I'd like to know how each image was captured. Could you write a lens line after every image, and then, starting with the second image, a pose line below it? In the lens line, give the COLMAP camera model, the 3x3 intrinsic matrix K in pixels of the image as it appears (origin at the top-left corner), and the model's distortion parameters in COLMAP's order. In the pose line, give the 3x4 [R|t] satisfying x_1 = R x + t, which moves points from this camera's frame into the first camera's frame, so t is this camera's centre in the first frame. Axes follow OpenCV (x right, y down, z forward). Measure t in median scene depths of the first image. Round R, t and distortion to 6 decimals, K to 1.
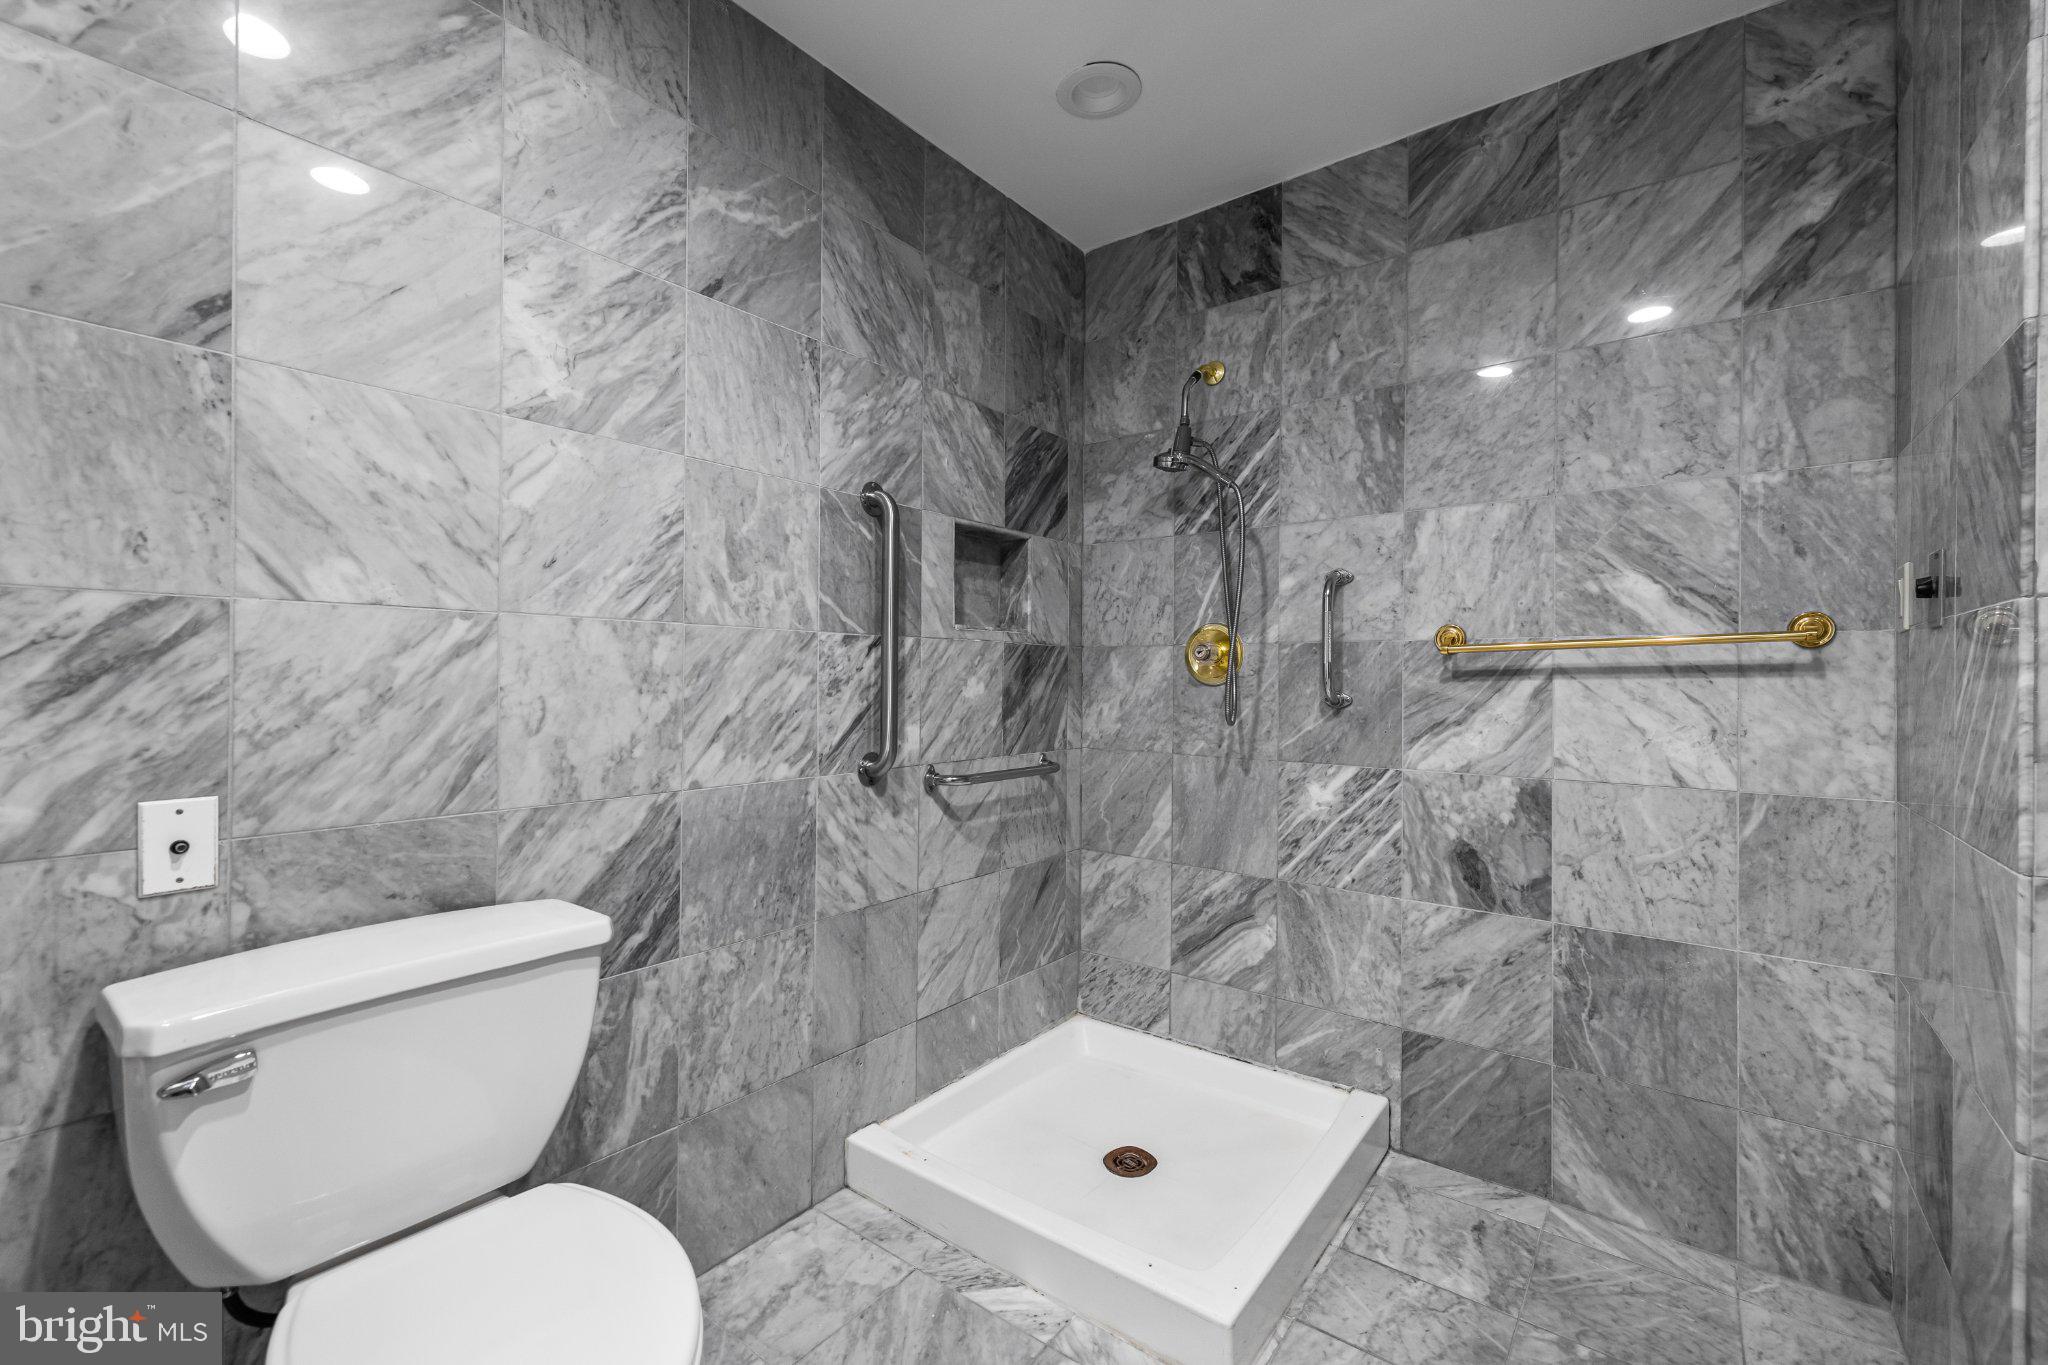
lens RADIAL K [[871.3, 0, 1015.8], [0, 871.3, 671.2], [0, 0, 1]] dist [0.002684, 0.000366]
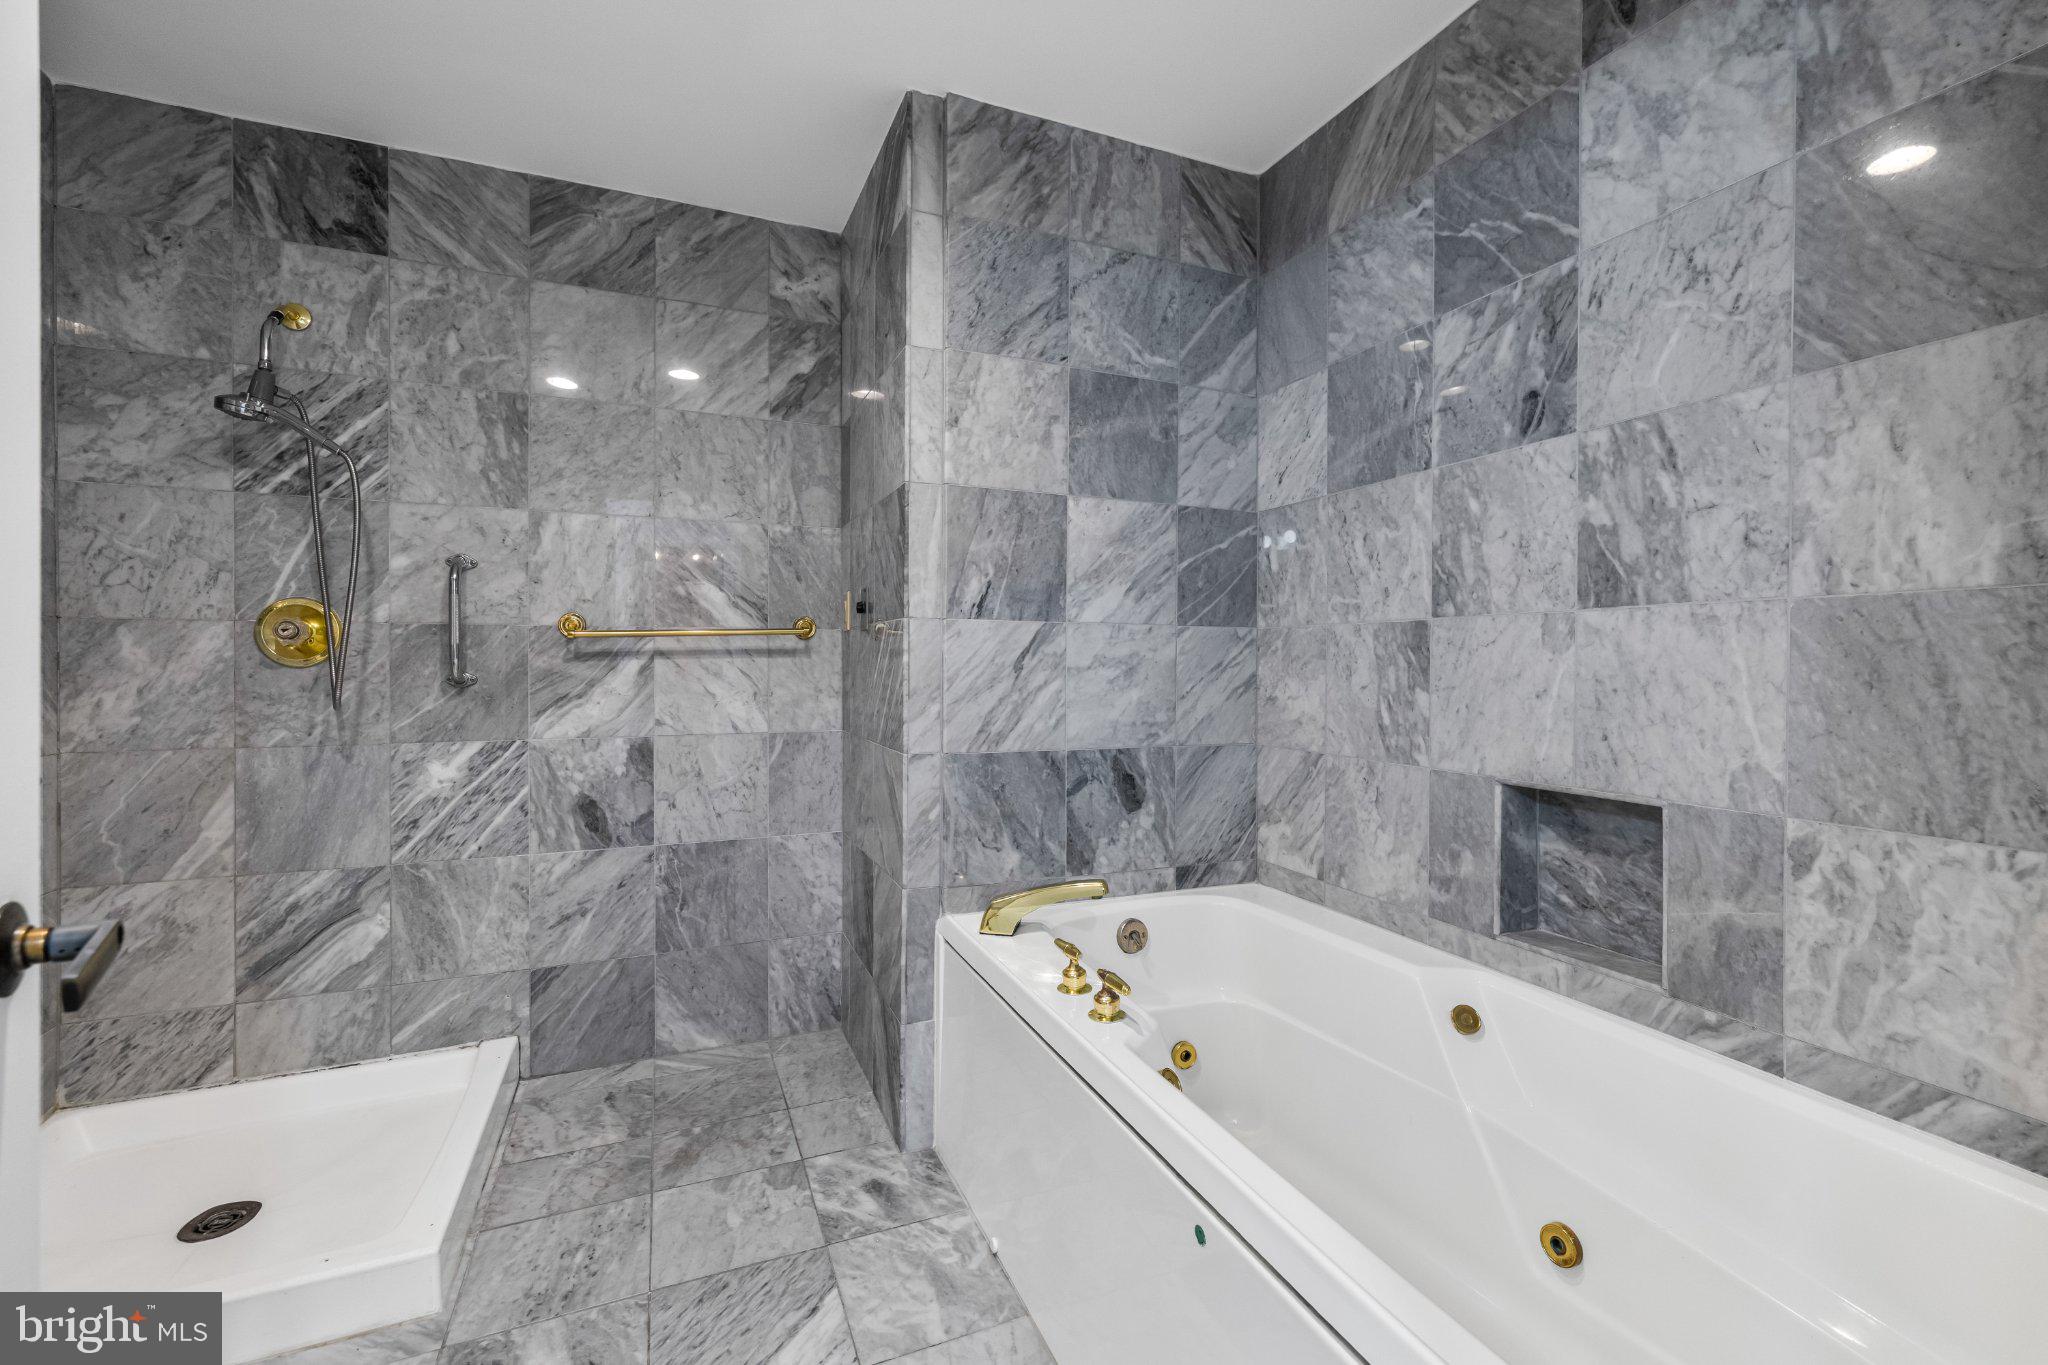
lens RADIAL K [[871.3, 0, 1026.3], [0, 871.3, 672.2], [0, 0, 1]] dist [0.002684, 0.000366]
pose [[0.489414, -0.009438, 0.872001, -0.230533], [-0.001815, 0.999928, 0.011842, 0.011457], [-0.872050, -0.007379, 0.489361, -0.112160]]
